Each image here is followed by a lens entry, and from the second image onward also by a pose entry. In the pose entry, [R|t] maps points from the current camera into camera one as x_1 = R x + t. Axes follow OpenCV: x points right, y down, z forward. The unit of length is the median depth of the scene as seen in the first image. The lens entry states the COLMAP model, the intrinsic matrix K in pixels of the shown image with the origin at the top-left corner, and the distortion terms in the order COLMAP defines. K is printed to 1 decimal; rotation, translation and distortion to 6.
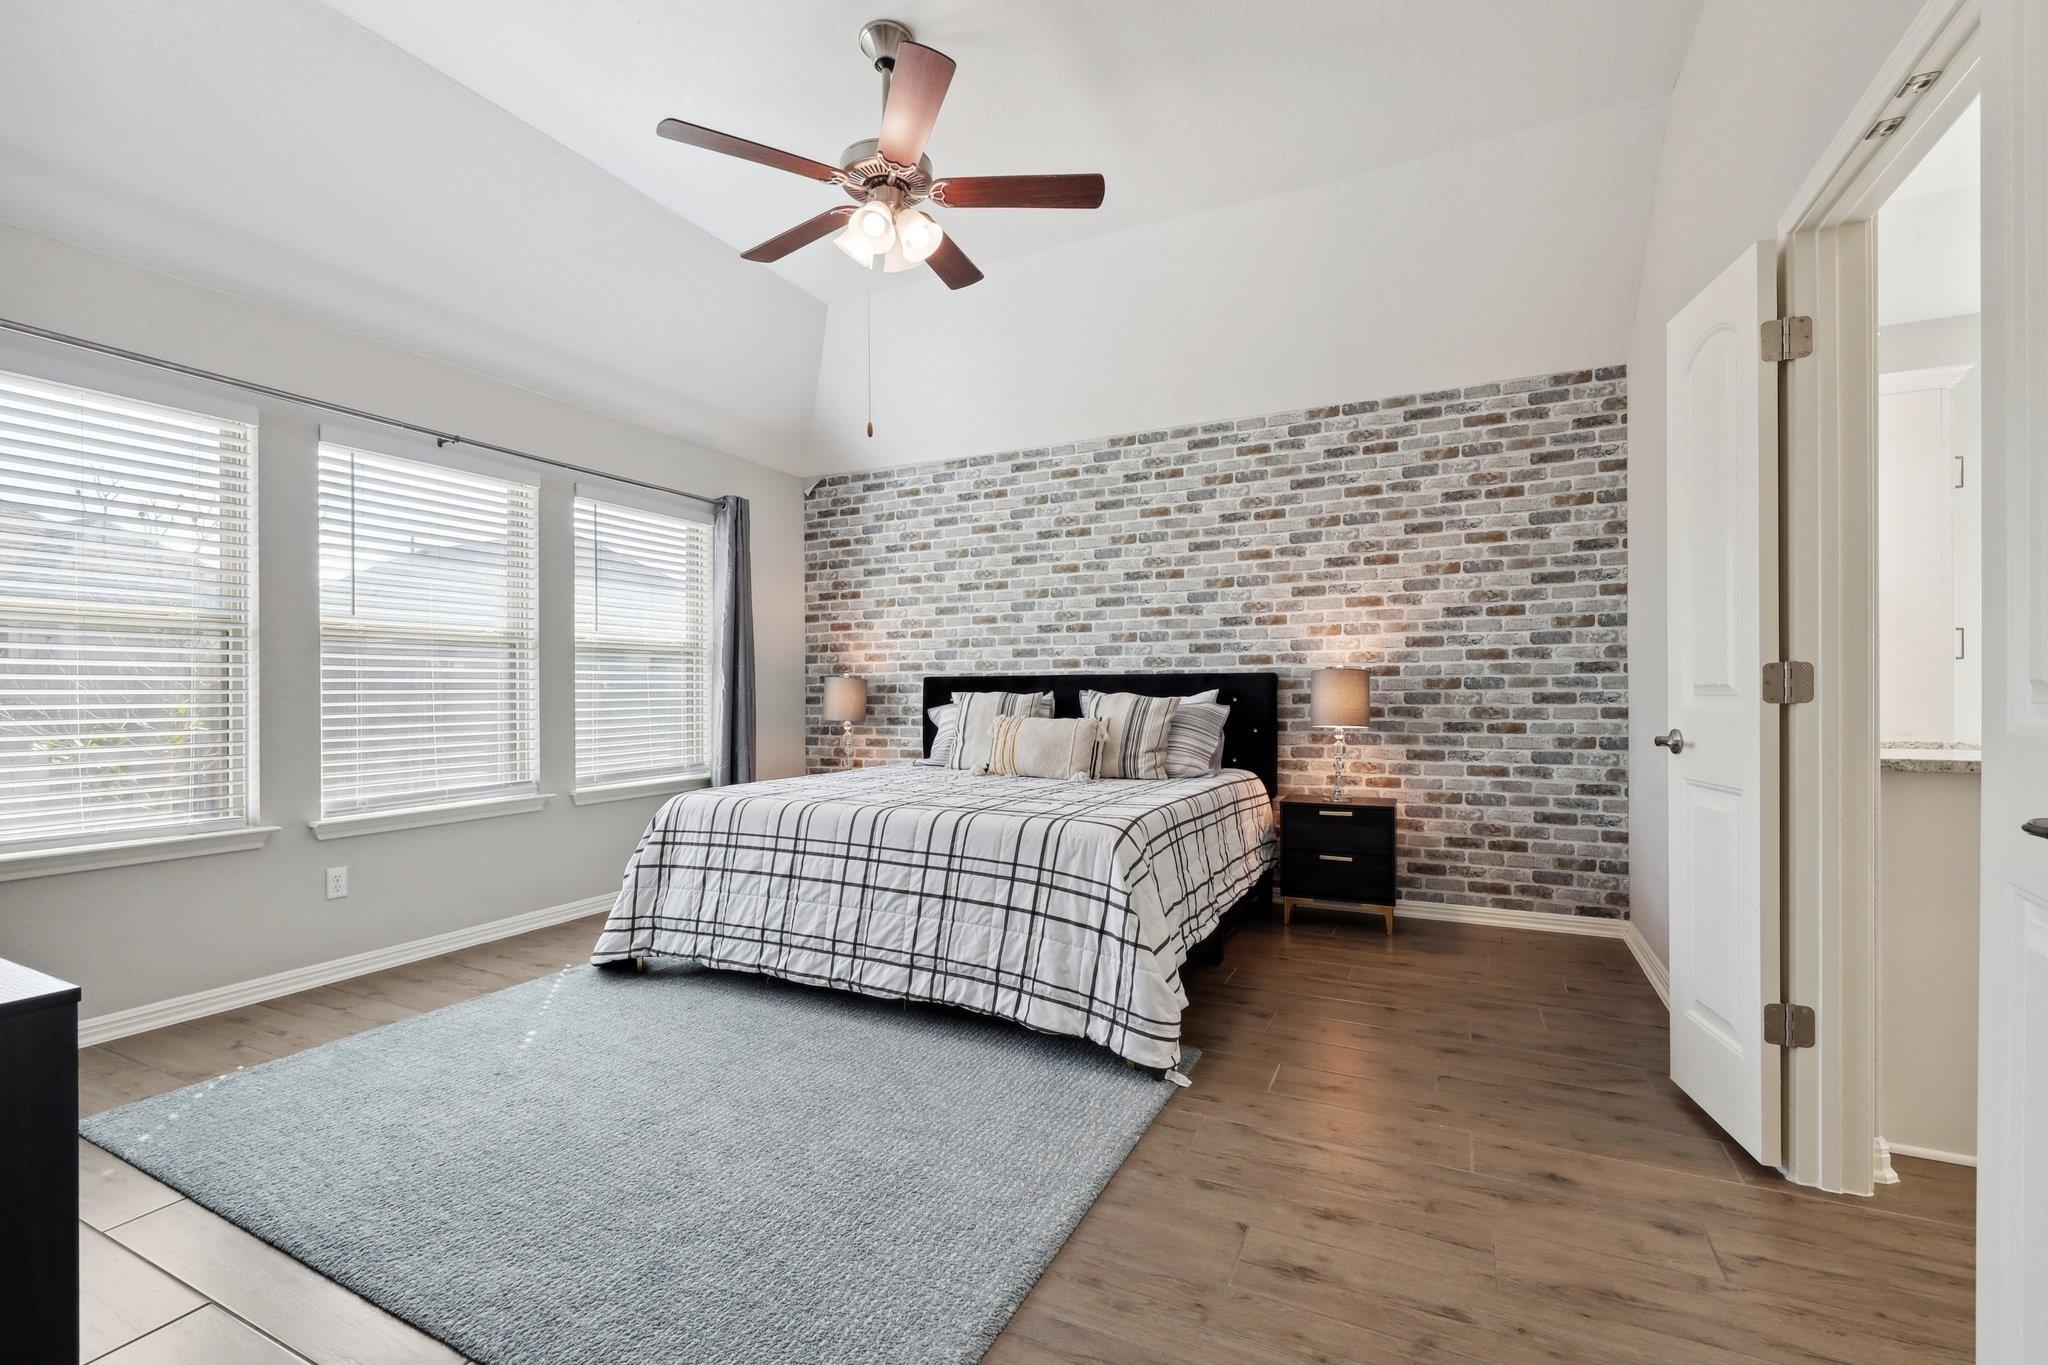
lens RADIAL K [[887.4, 0, 1034.3], [0, 887.4, 701.3], [0, 0, 1]] dist [0.003688, -0.000177]
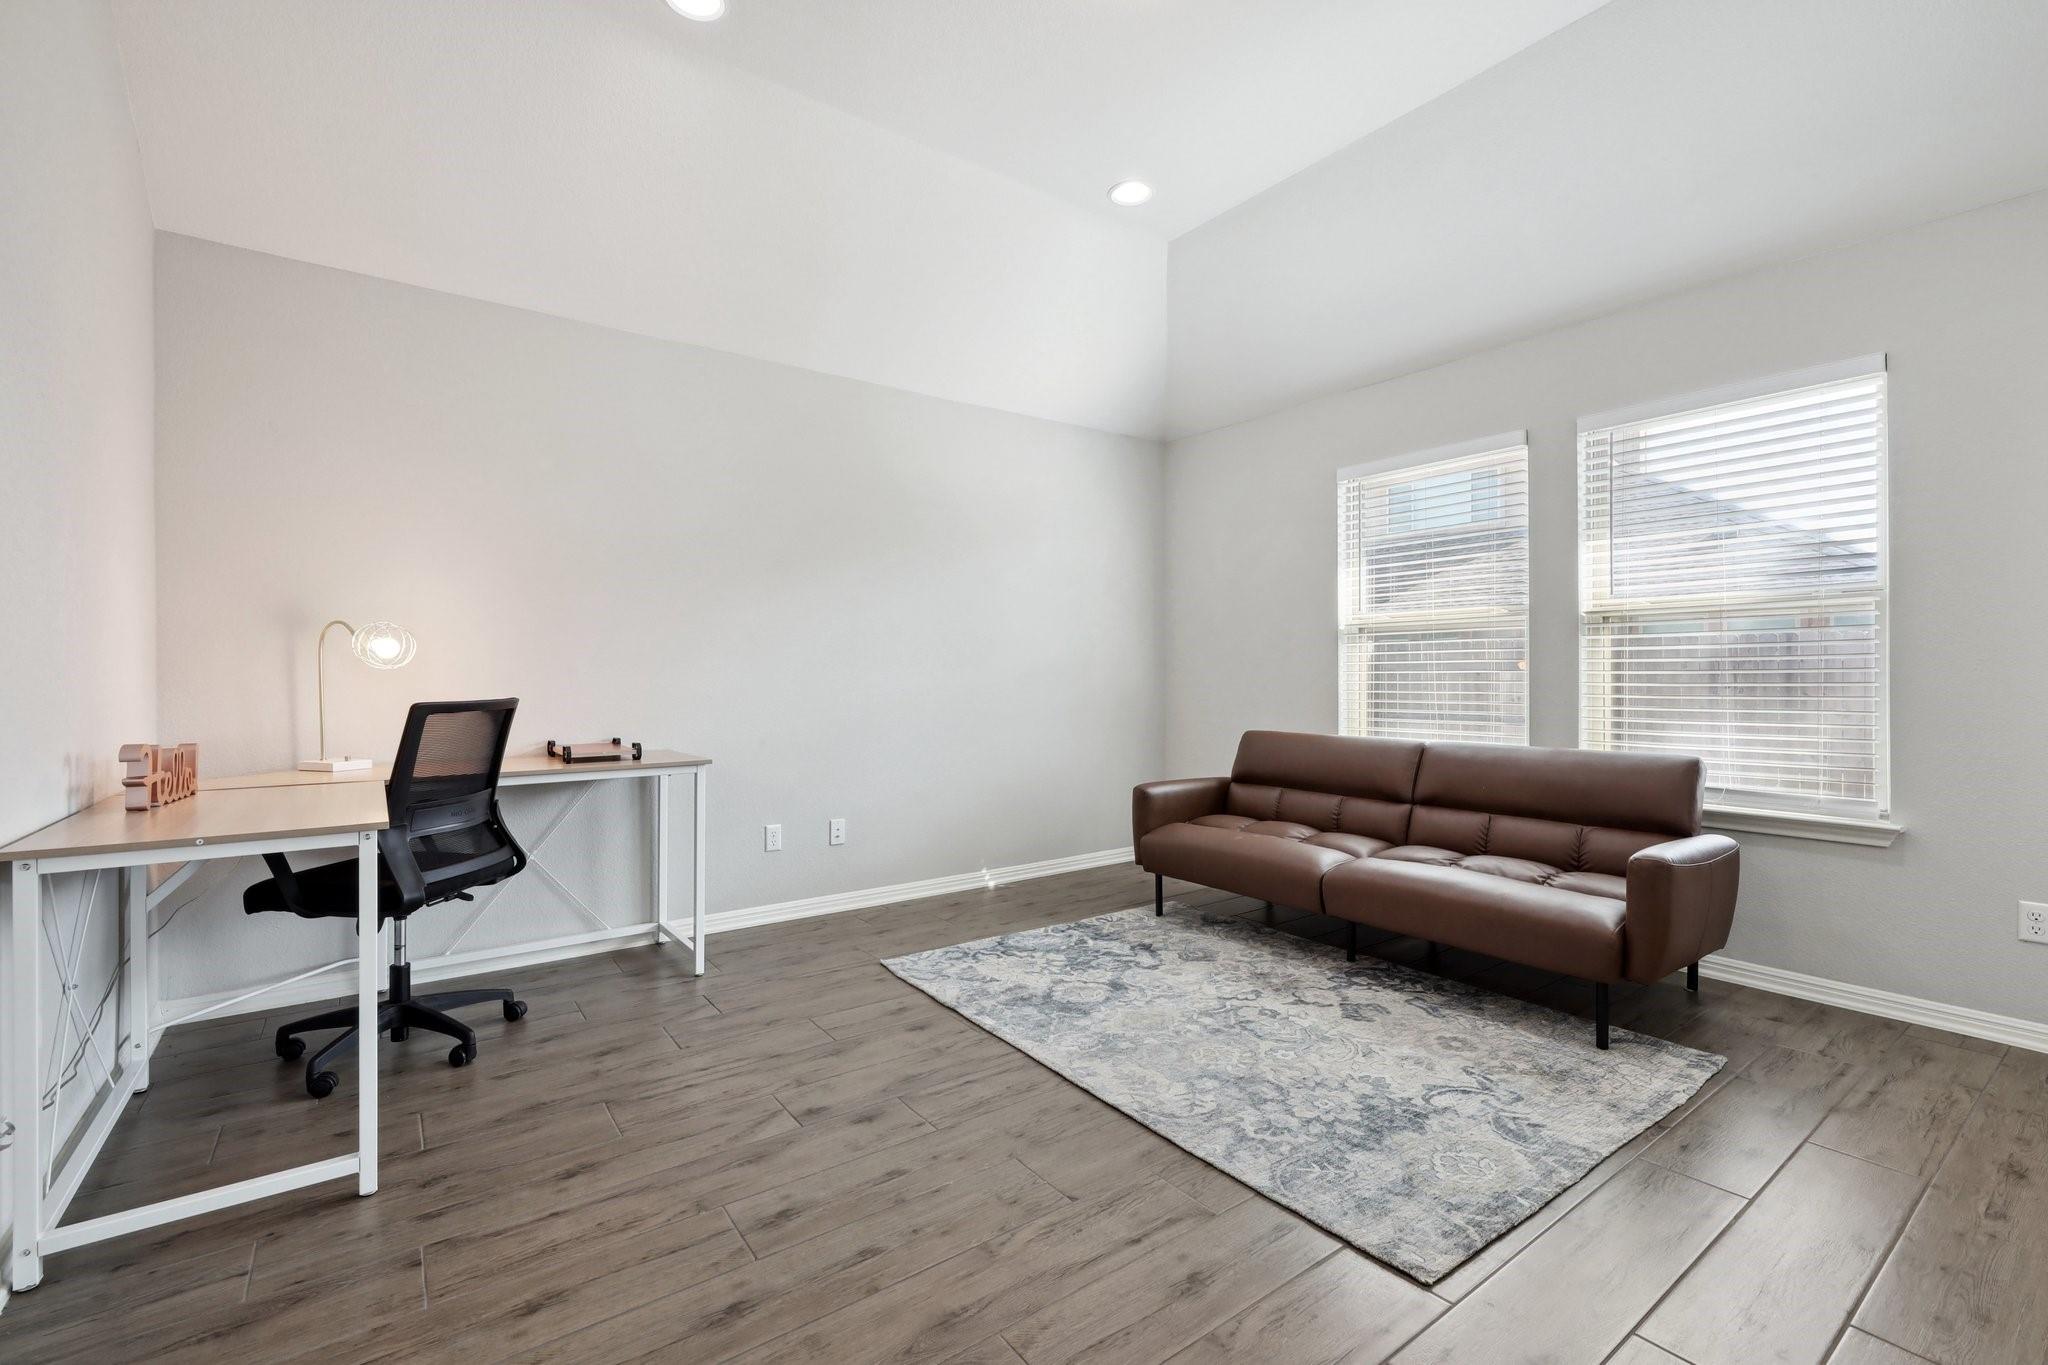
lens RADIAL K [[875.8, 0, 1031.5], [0, 875.8, 670.7], [0, 0, 1]] dist [0.003458, -0.002360]
pose [[-0.449502, 0.003340, -0.893273, 0.469746], [-0.005714, 0.999962, 0.006615, -0.016527], [0.893261, 0.008077, -0.449465, 0.988301]]
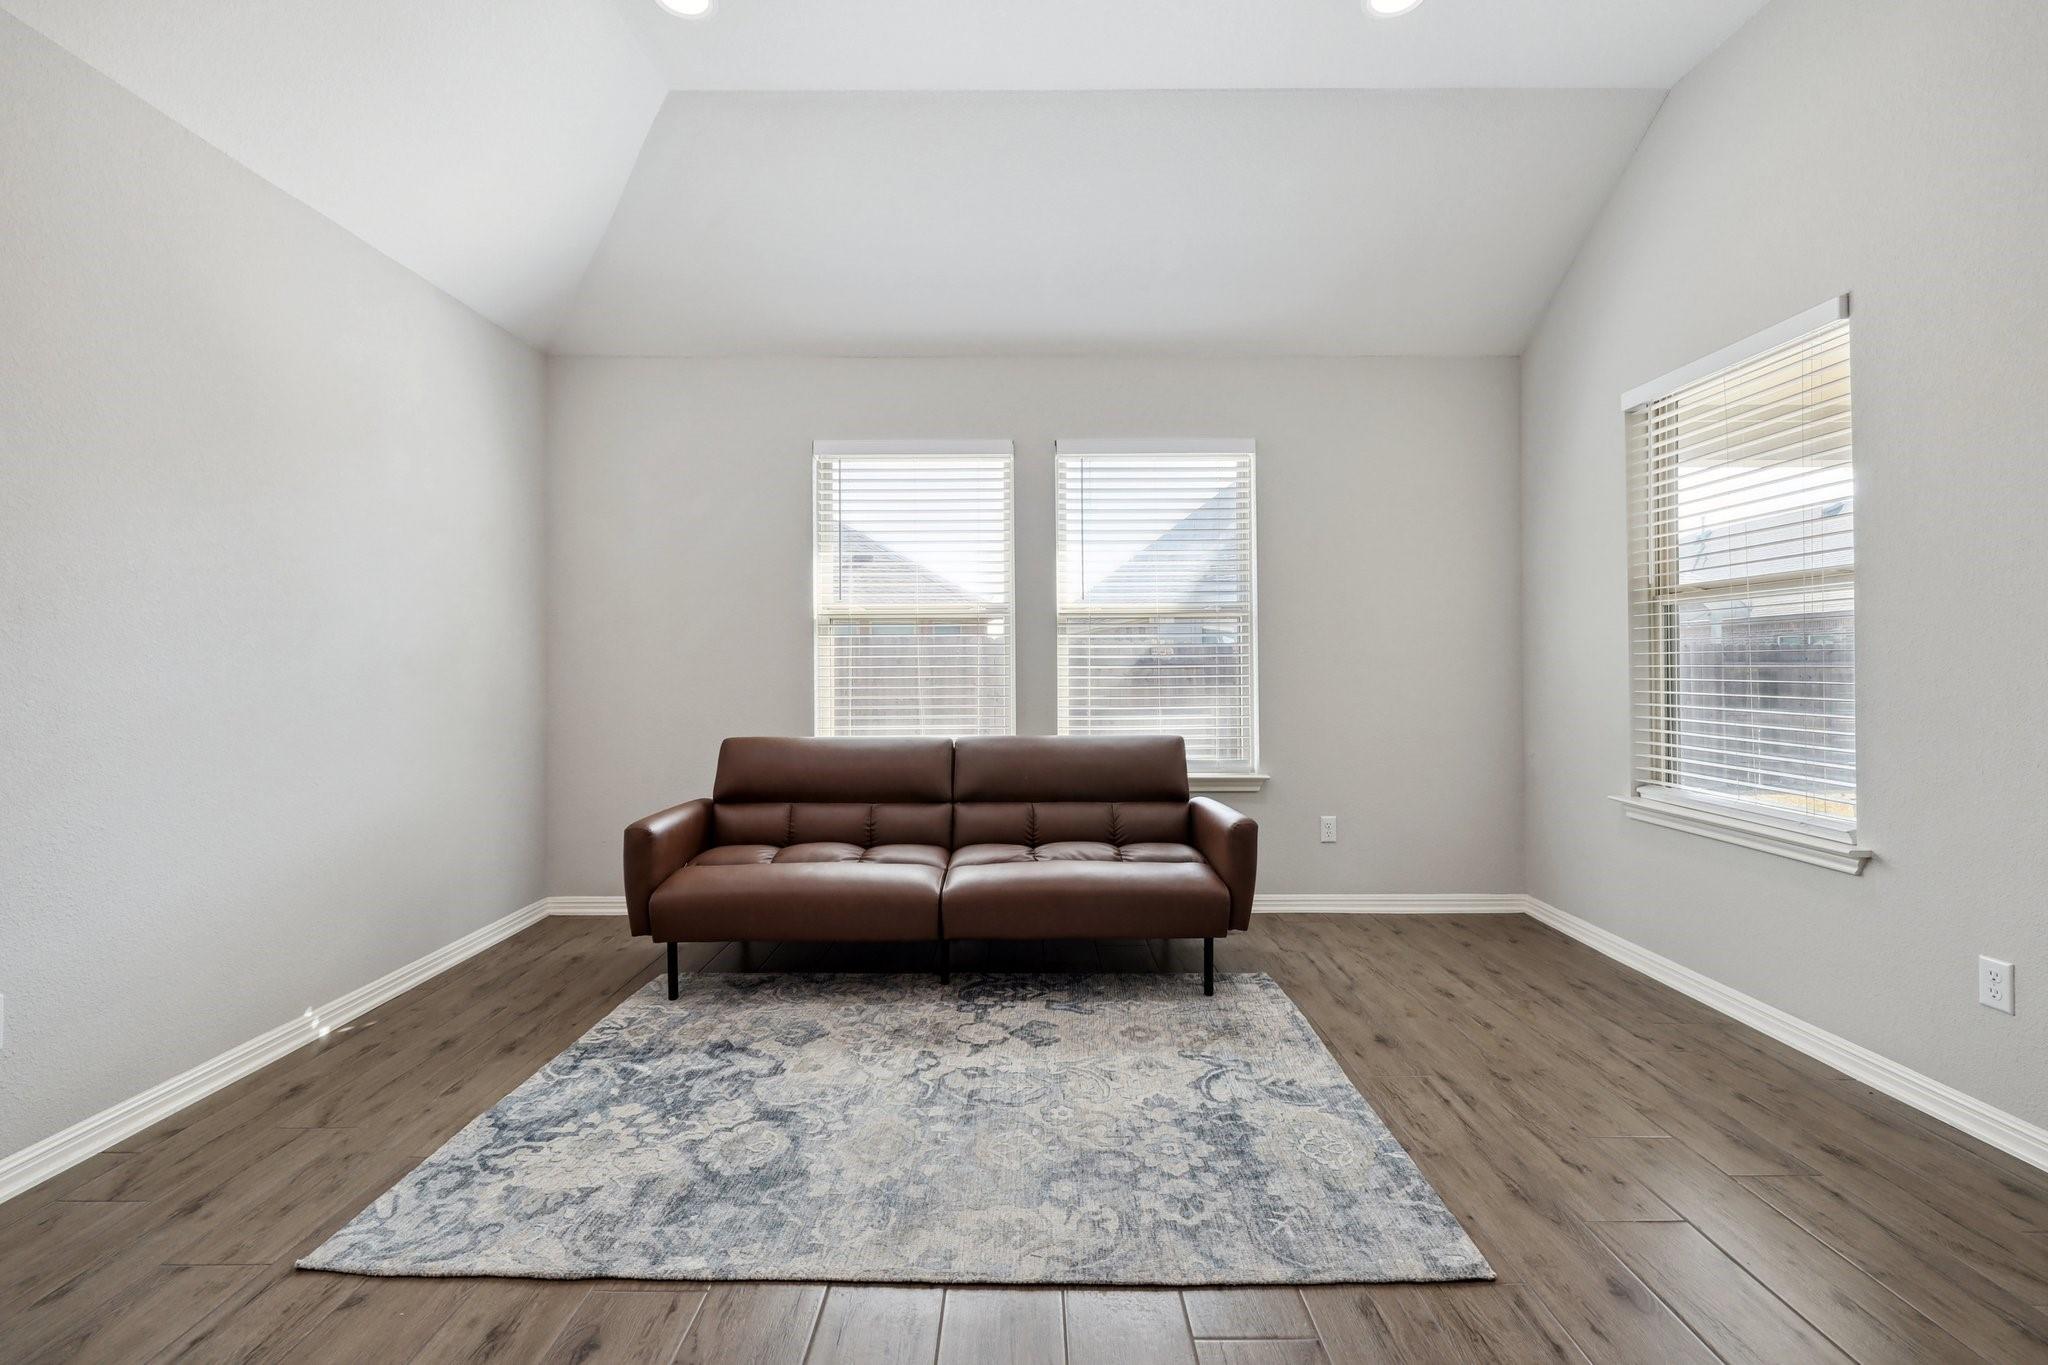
lens RADIAL K [[875.8, 0, 1035.5], [0, 875.8, 660.0], [0, 0, 1]] dist [0.003458, -0.002360]
pose [[0.443913, -0.003440, -0.896063, 0.189947], [-0.011111, 0.999895, -0.009343, -0.005587], [0.896001, 0.014103, 0.443828, 0.364210]]
